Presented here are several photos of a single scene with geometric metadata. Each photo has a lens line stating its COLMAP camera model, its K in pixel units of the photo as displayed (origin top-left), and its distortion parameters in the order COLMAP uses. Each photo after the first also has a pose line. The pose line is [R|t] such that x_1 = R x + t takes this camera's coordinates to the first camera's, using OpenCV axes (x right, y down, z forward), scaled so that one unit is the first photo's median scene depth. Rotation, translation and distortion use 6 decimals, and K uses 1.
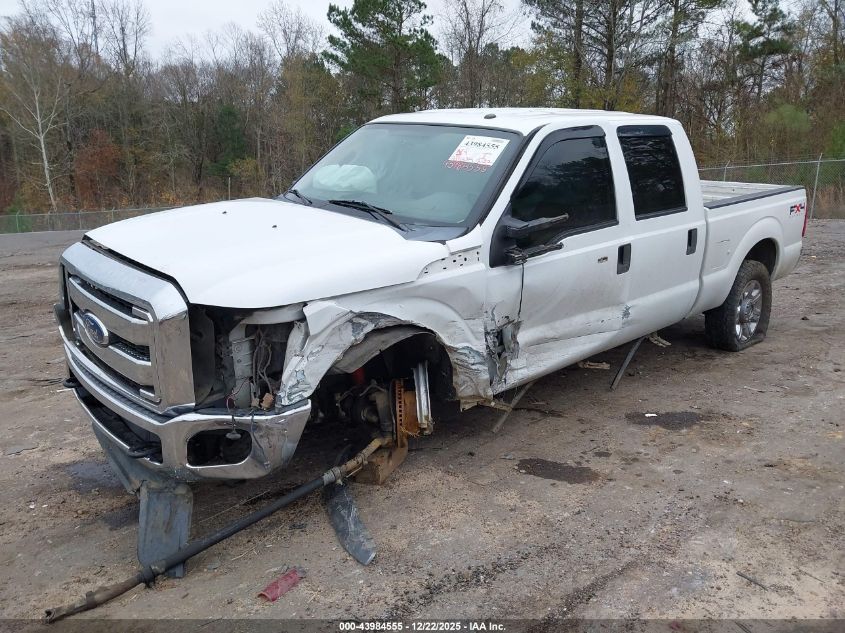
lens RADIAL K [[652.5, 0, 422.5], [0, 652.5, 316.5], [0, 0, 1]] dist [0.047921, -0.062537]
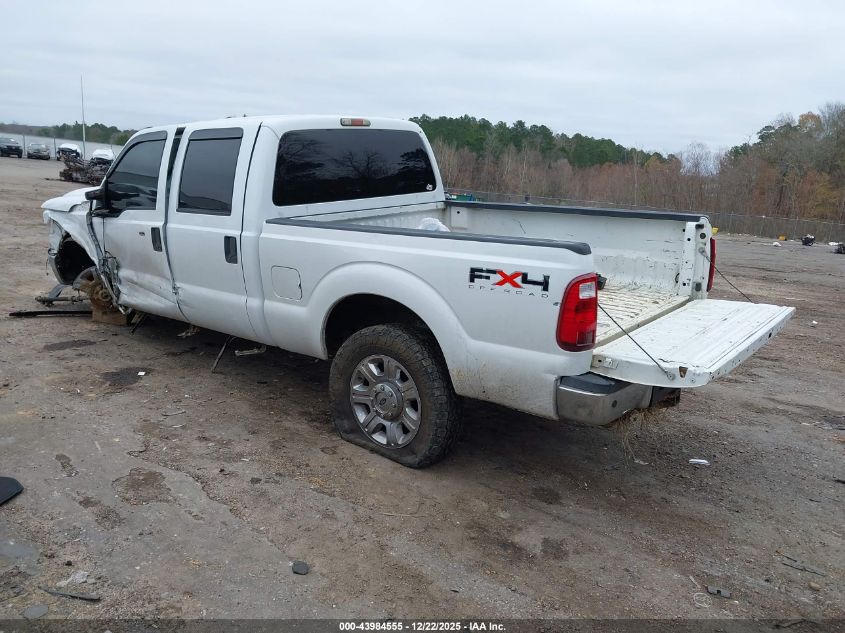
lens RADIAL K [[652.5, 0, 422.5], [0, 652.5, 316.5], [0, 0, 1]] dist [0.047921, -0.062537]
pose [[0.166853, 0.244872, -0.955090, 1.734808], [-0.277253, 0.941237, 0.192884, -0.354827], [0.946198, 0.232618, 0.224940, 1.340277]]
